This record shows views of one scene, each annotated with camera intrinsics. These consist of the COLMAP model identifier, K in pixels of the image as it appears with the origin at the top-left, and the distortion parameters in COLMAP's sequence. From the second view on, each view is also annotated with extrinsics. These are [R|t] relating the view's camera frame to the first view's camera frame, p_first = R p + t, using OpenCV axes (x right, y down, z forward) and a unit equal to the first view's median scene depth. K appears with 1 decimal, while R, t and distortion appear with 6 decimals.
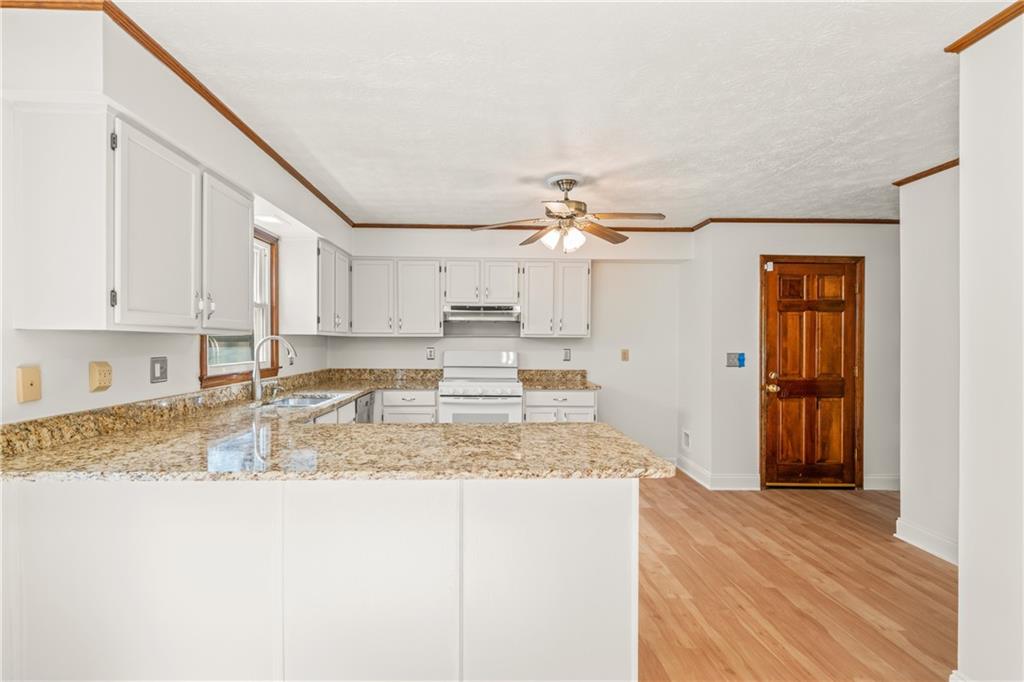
lens RADIAL K [[484.5, 0, 490.8], [0, 484.5, 345.6], [0, 0, 1]] dist [0.002088, -0.000160]
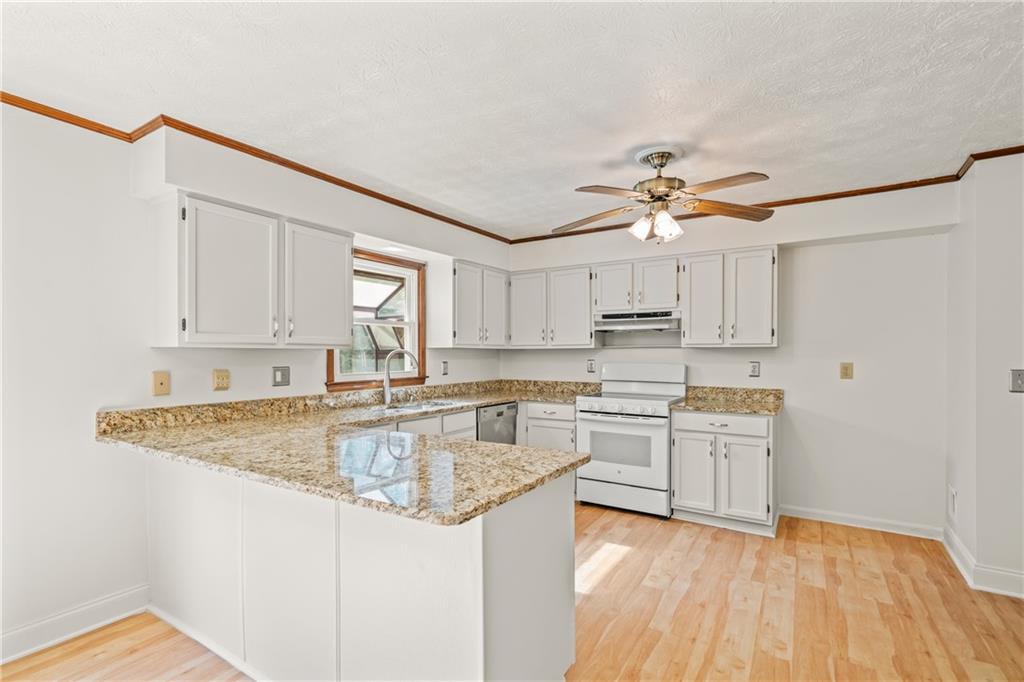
lens RADIAL K [[484.5, 0, 504.0], [0, 484.5, 356.0], [0, 0, 1]] dist [0.002088, -0.000160]
pose [[0.825120, -0.002851, -0.564951, 0.359216], [0.000994, 0.999993, -0.003594, 0.000044], [0.564957, 0.002404, 0.825117, 0.164100]]
